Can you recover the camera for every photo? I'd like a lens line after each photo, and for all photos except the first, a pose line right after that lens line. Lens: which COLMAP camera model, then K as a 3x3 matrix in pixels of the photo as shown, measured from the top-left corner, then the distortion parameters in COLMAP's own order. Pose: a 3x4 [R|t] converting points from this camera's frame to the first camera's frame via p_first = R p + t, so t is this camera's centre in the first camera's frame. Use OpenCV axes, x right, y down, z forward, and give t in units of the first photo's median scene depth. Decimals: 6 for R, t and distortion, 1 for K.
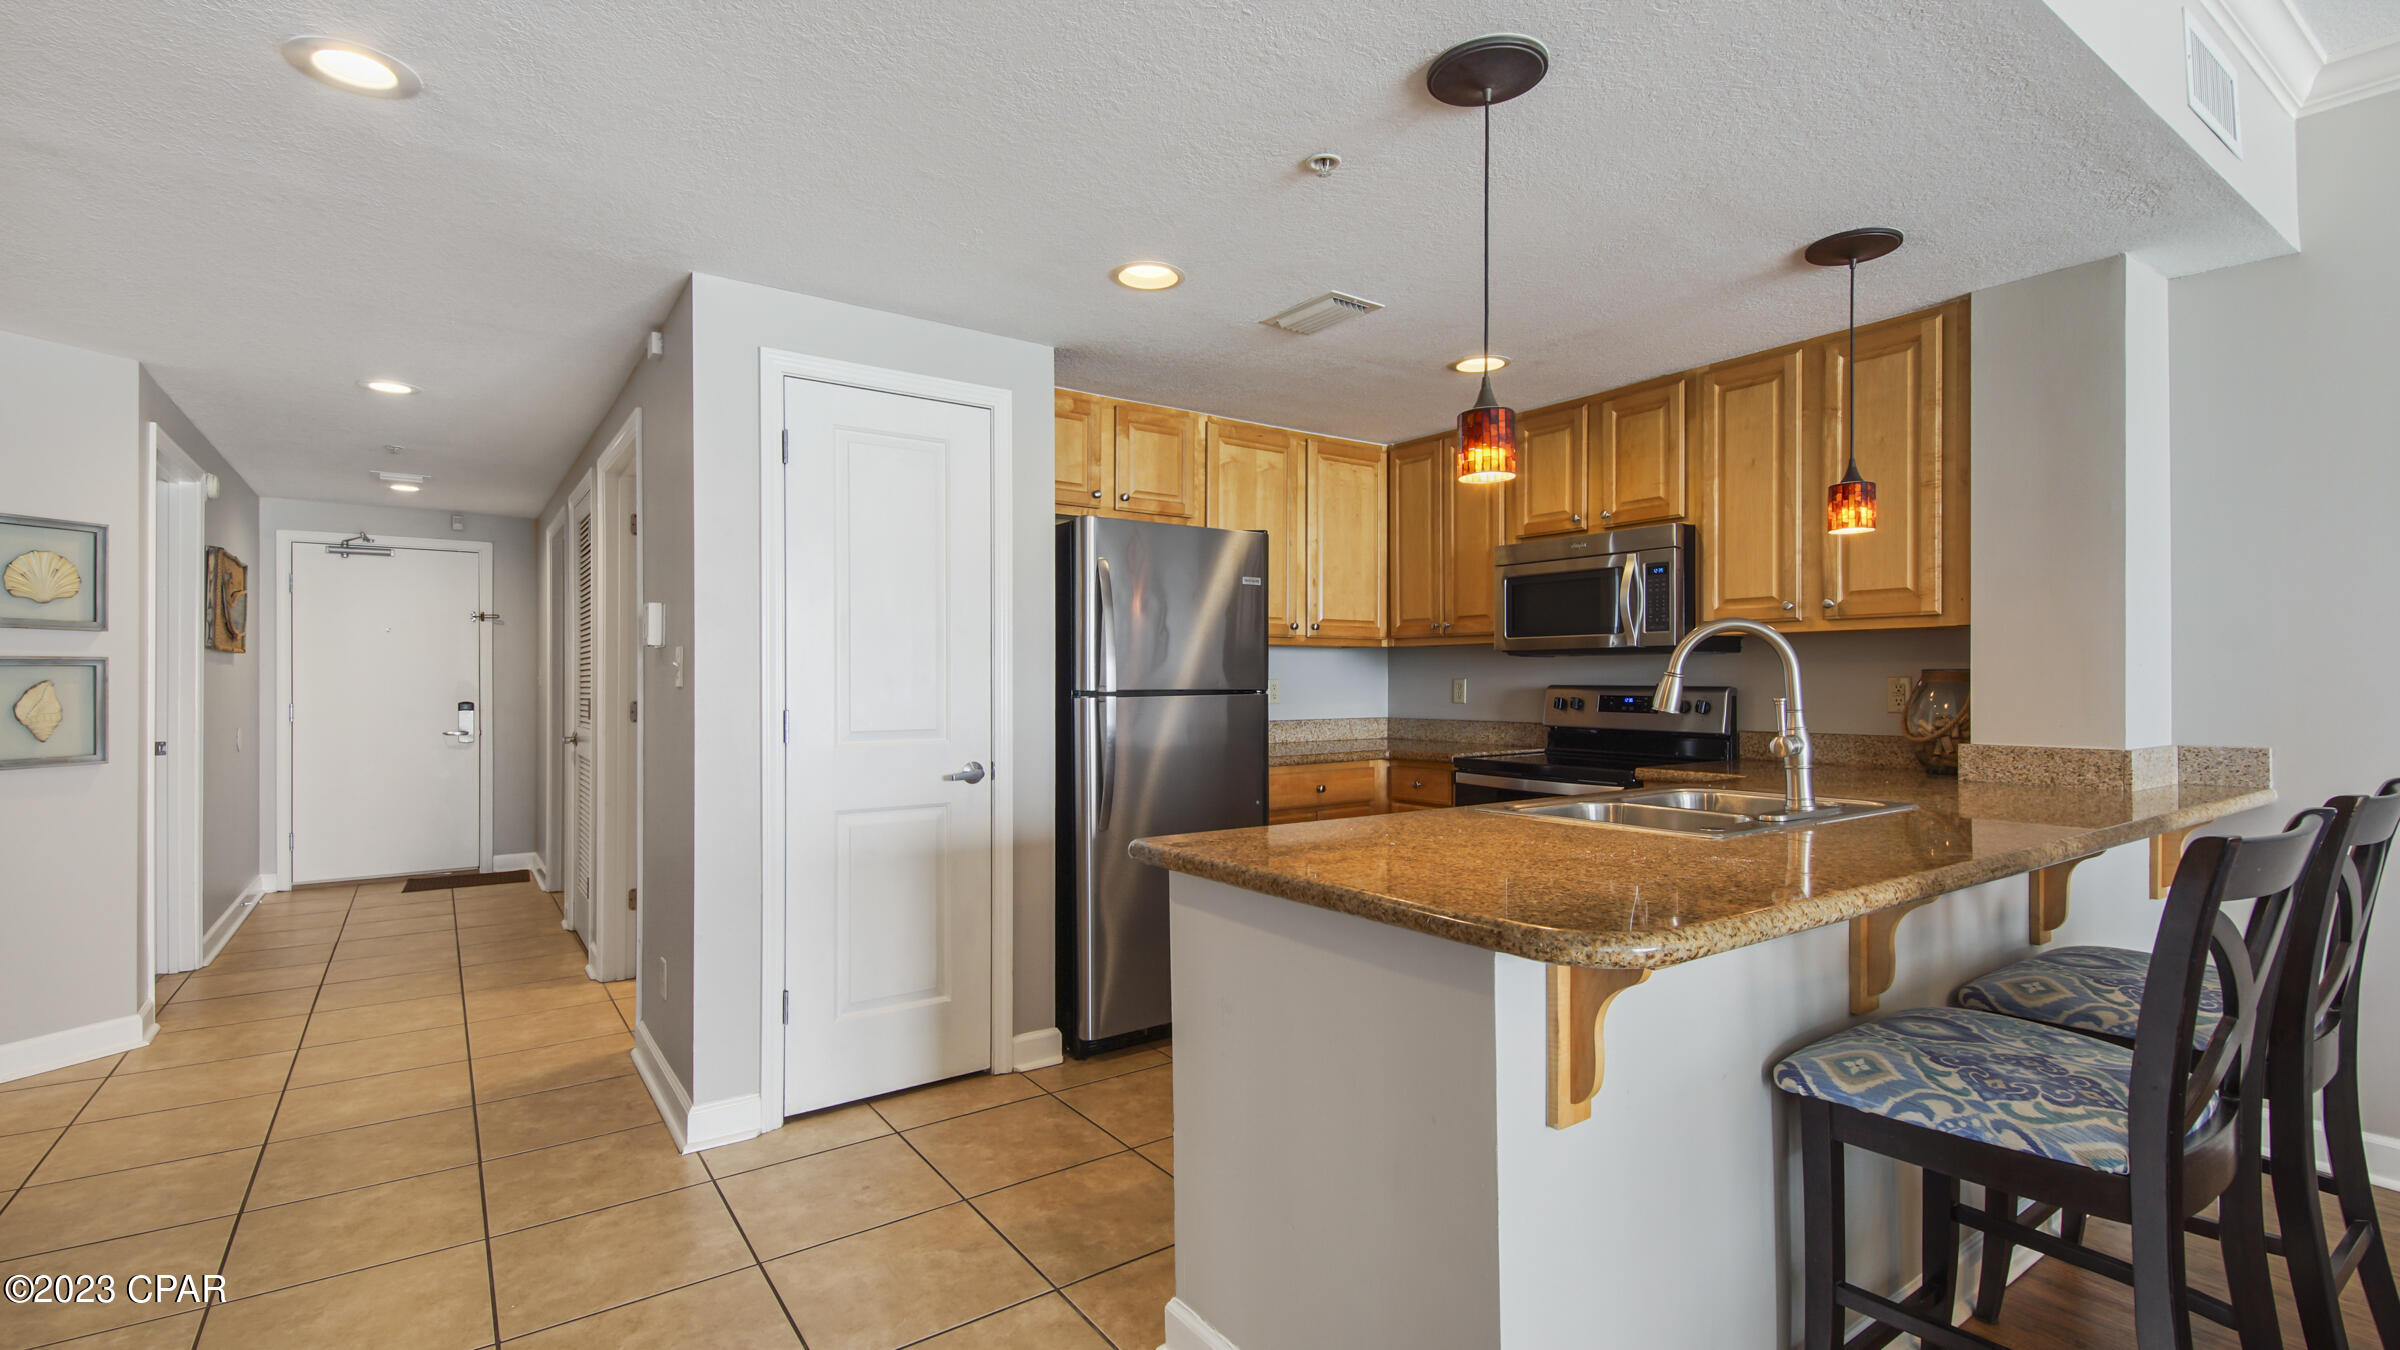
lens RADIAL K [[1077.8, 0, 1173.6], [0, 1077.8, 682.5], [0, 0, 1]] dist [0.019601, -0.000041]
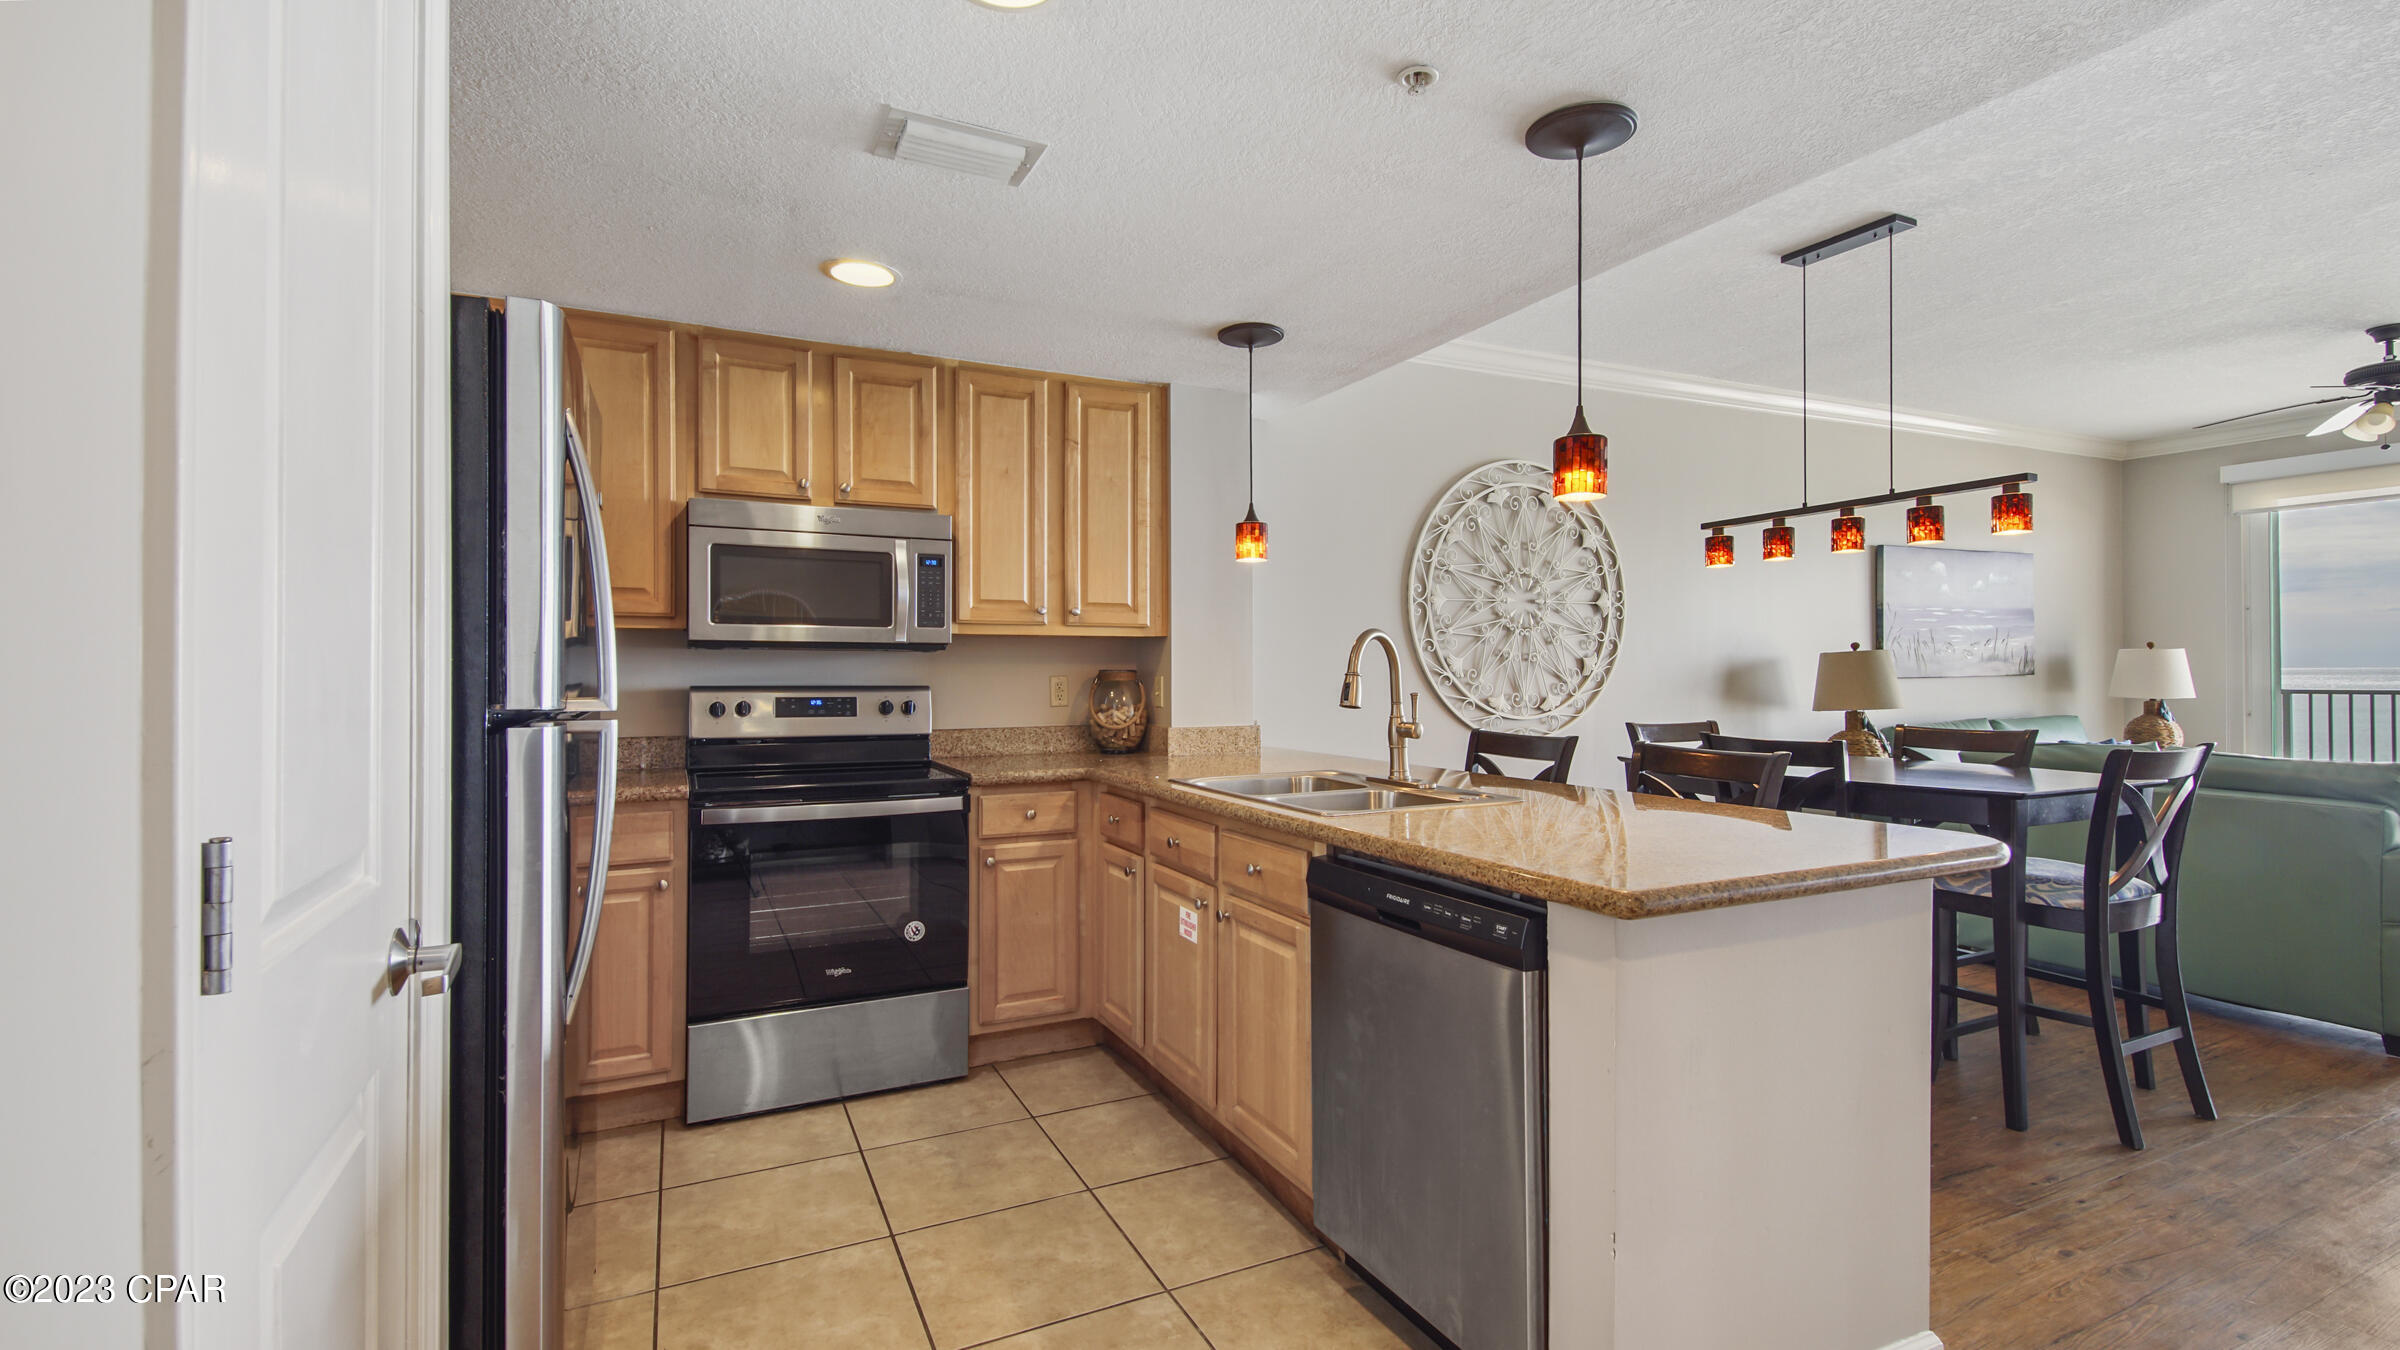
lens RADIAL K [[1067.7, 0, 1200.0], [0, 1067.7, 675.0], [0, 0, 1]] dist [0.034489, -0.017822]
pose [[0.151281, -0.000432, 0.988491, -0.462560], [0.001172, 0.999999, 0.000258, -0.006169], [-0.988490, 0.001119, 0.151282, 0.667526]]
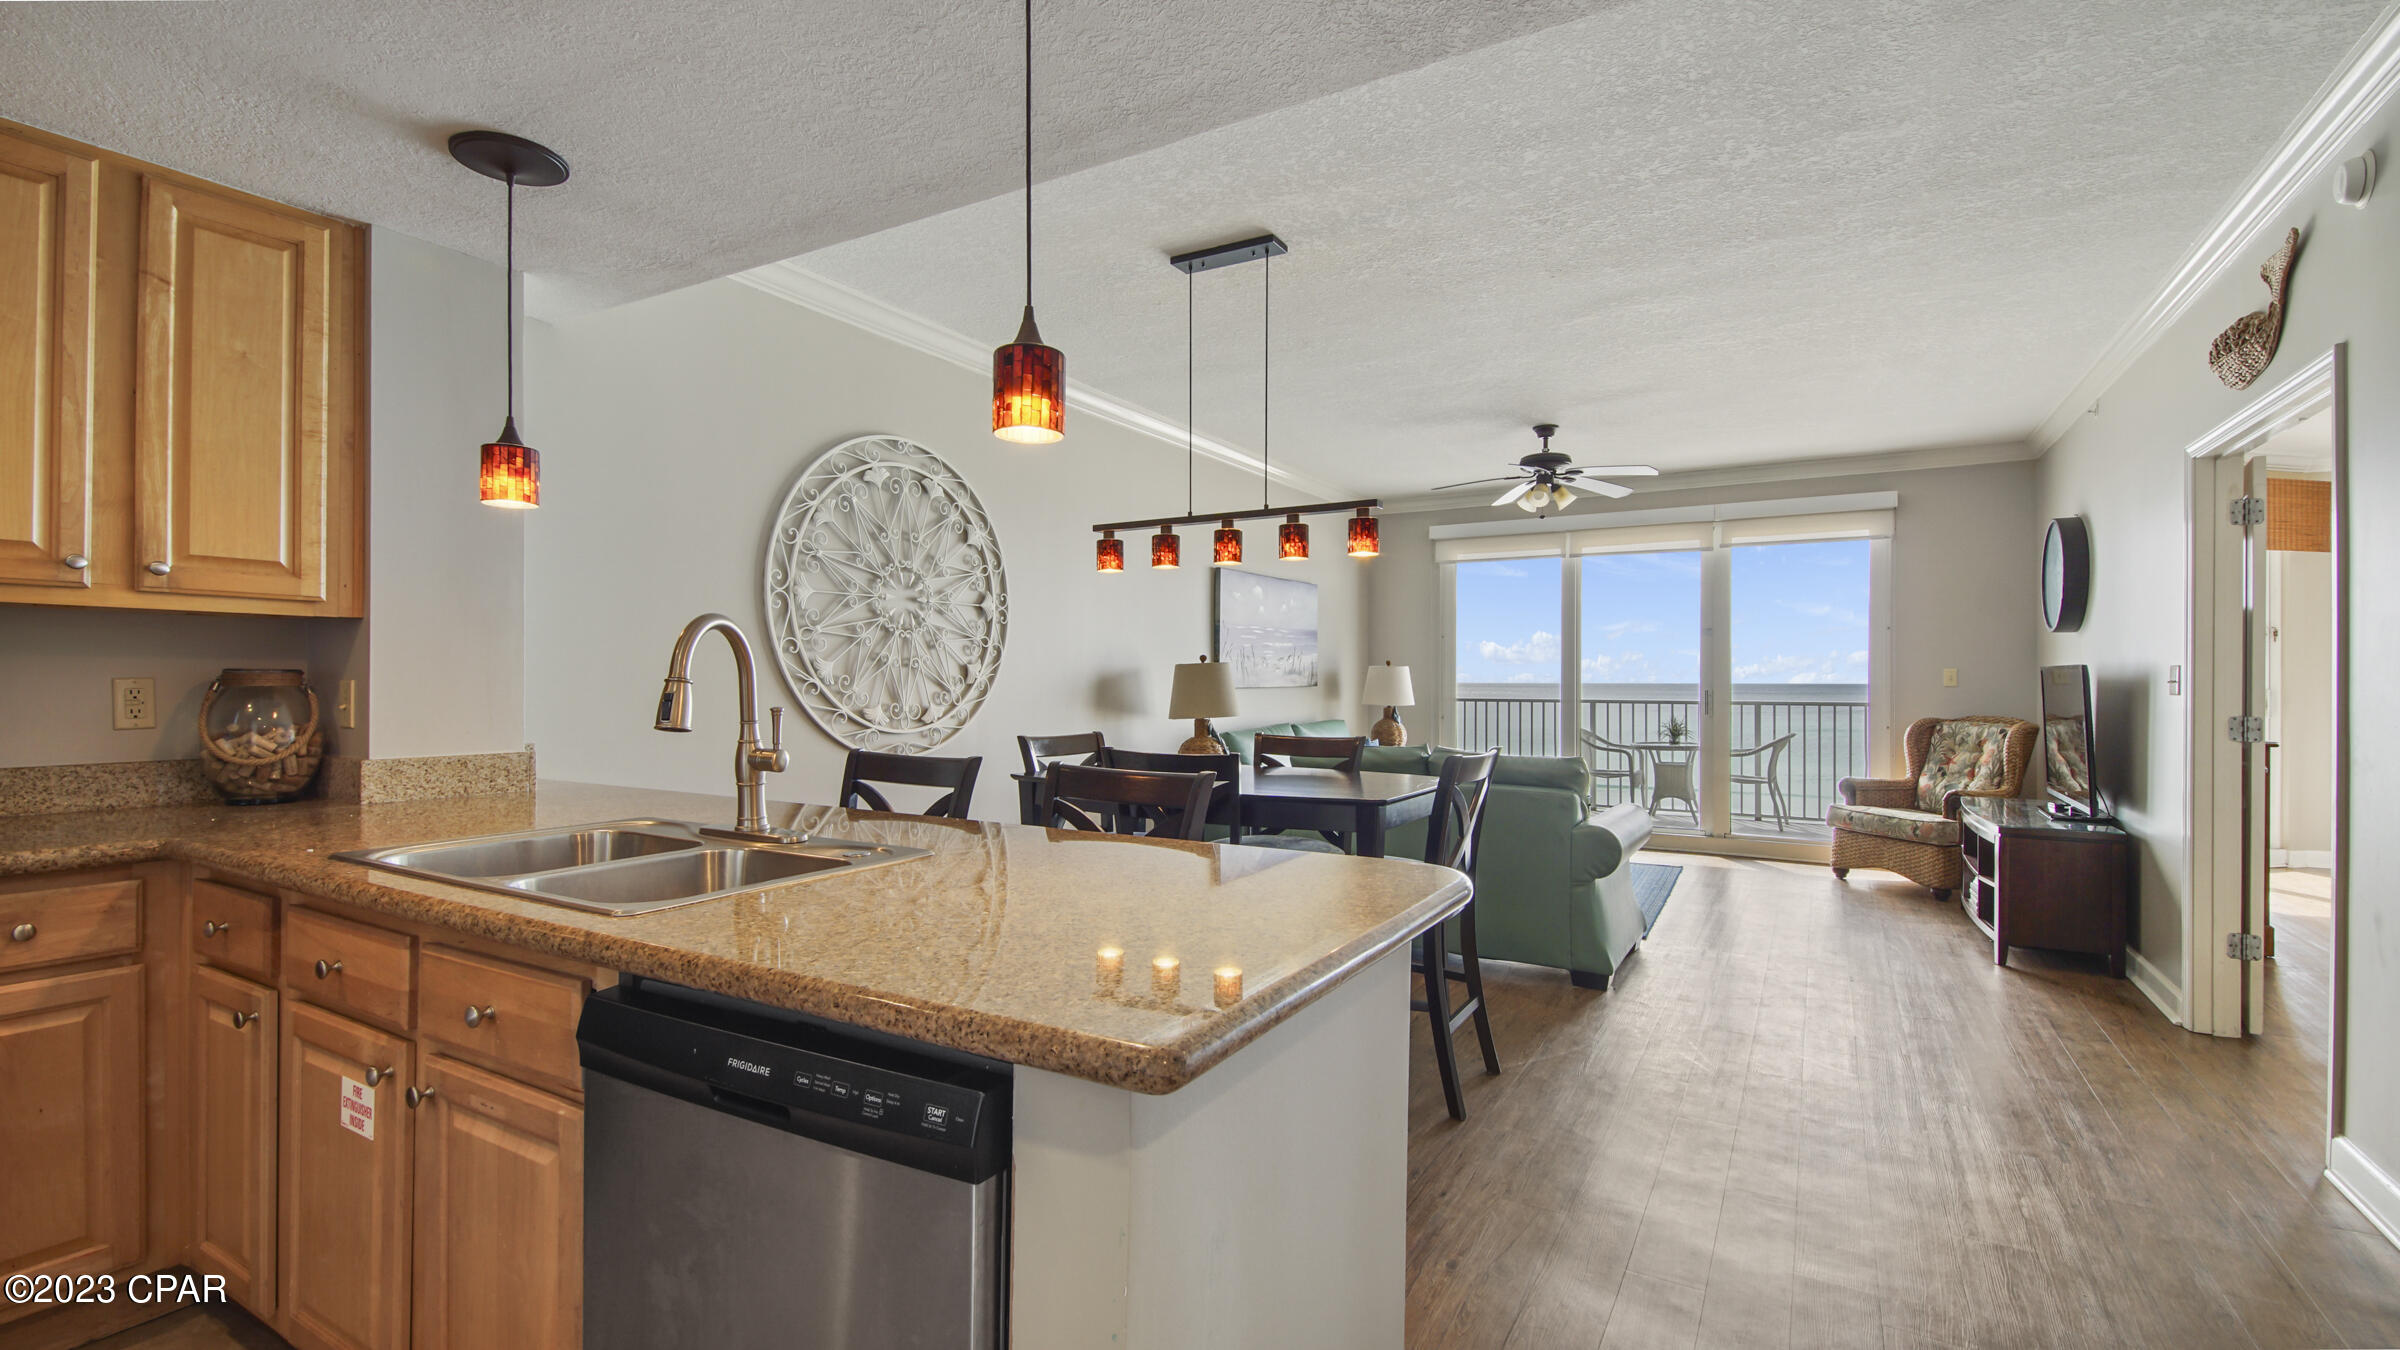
lens RADIAL K [[1049.3, 0, 1197.8], [0, 1049.3, 681.5], [0, 0, 1]] dist [0.043519, -0.025813]
pose [[-0.420480, -0.001122, 0.907301, -0.247595], [-0.007916, 0.999966, -0.002431, -0.006409], [-0.907267, -0.008204, -0.420475, 0.662764]]
